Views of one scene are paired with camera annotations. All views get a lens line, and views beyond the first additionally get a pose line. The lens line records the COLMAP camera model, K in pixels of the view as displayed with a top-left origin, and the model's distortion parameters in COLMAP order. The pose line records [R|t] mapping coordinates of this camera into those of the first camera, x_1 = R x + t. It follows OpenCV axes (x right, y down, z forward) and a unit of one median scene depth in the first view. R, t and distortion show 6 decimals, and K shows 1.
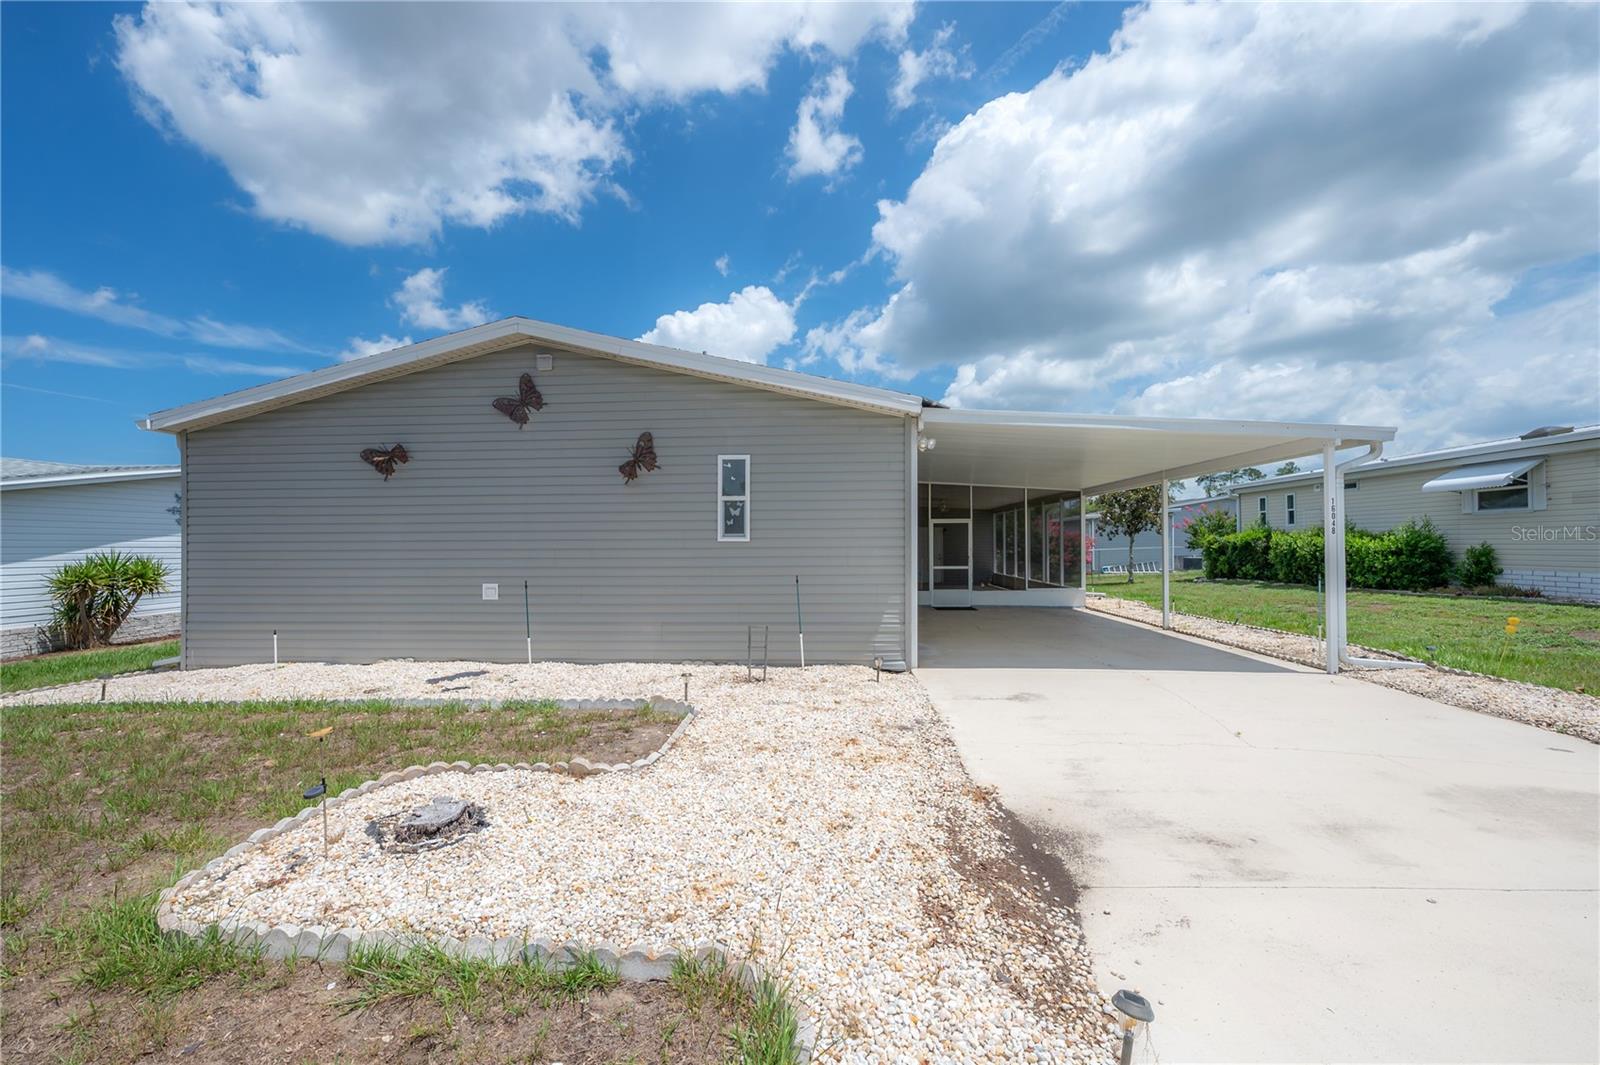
lens RADIAL K [[639.7, 0, 808.5], [0, 639.7, 526.9], [0, 0, 1]] dist [-0.009223, 0.000264]
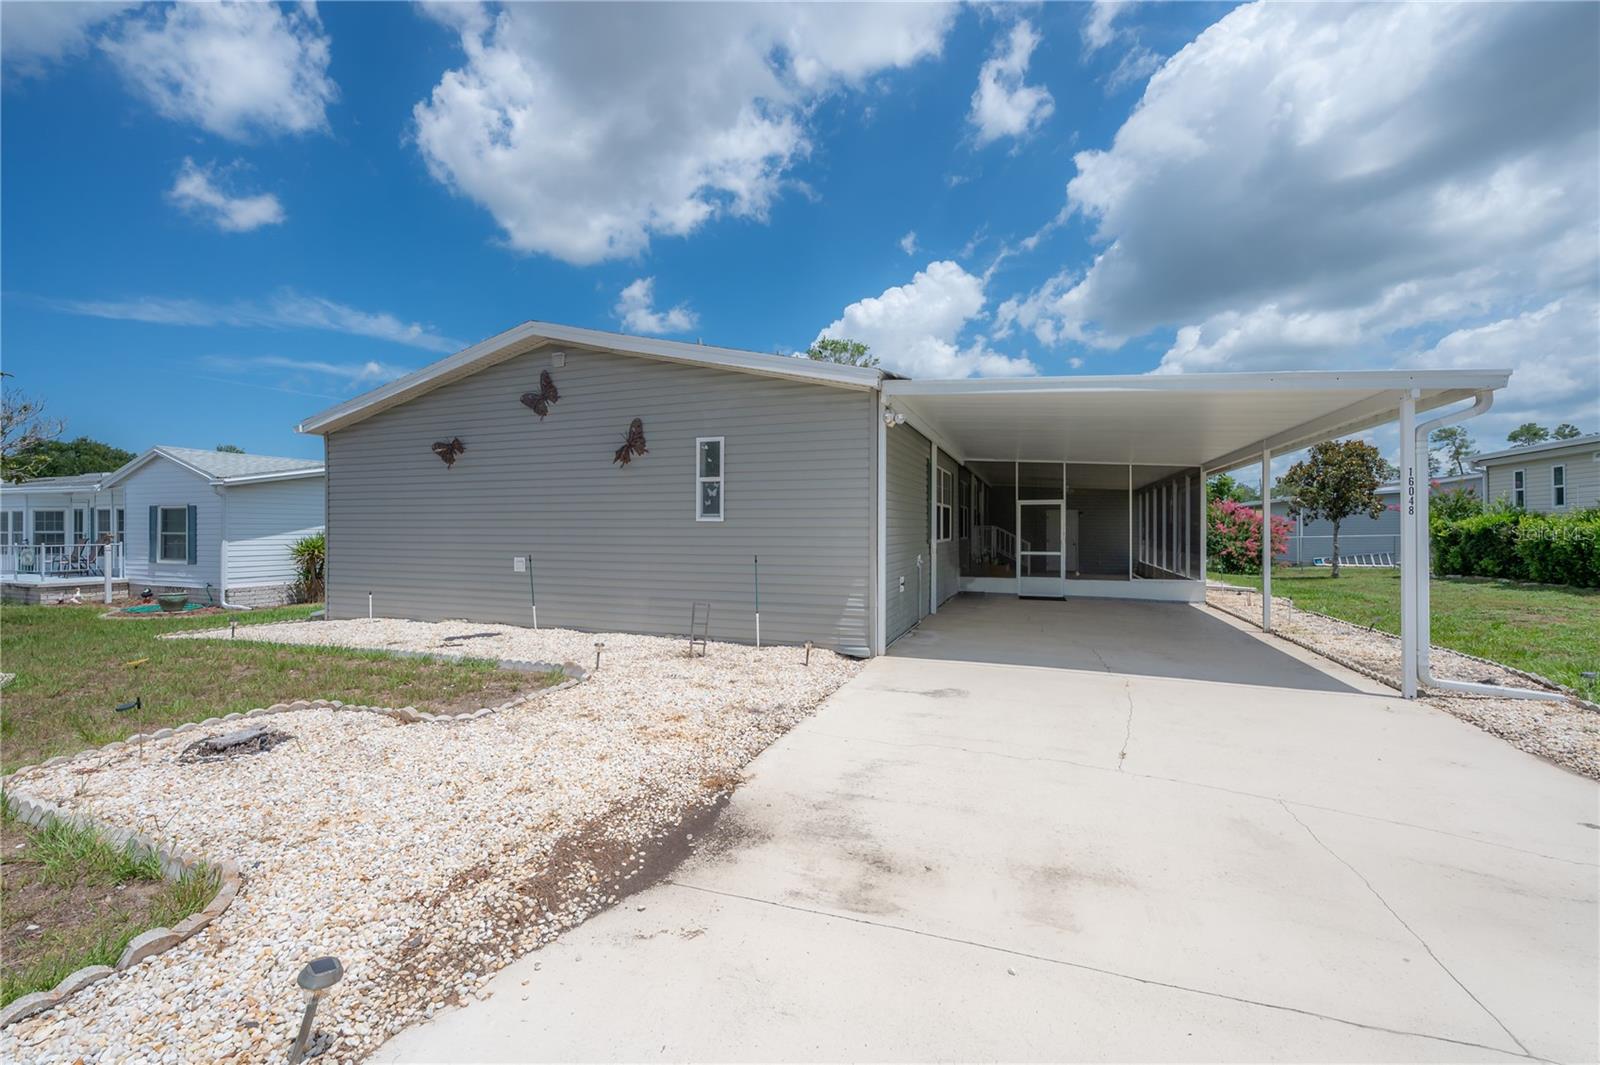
lens RADIAL K [[639.7, 0, 808.5], [0, 639.7, 526.9], [0, 0, 1]] dist [-0.009223, 0.000264]
pose [[0.957119, 0.007651, -0.289594, 0.184023], [-0.000178, 0.999667, 0.025822, 0.002662], [0.289695, -0.024663, 0.956801, 0.033928]]
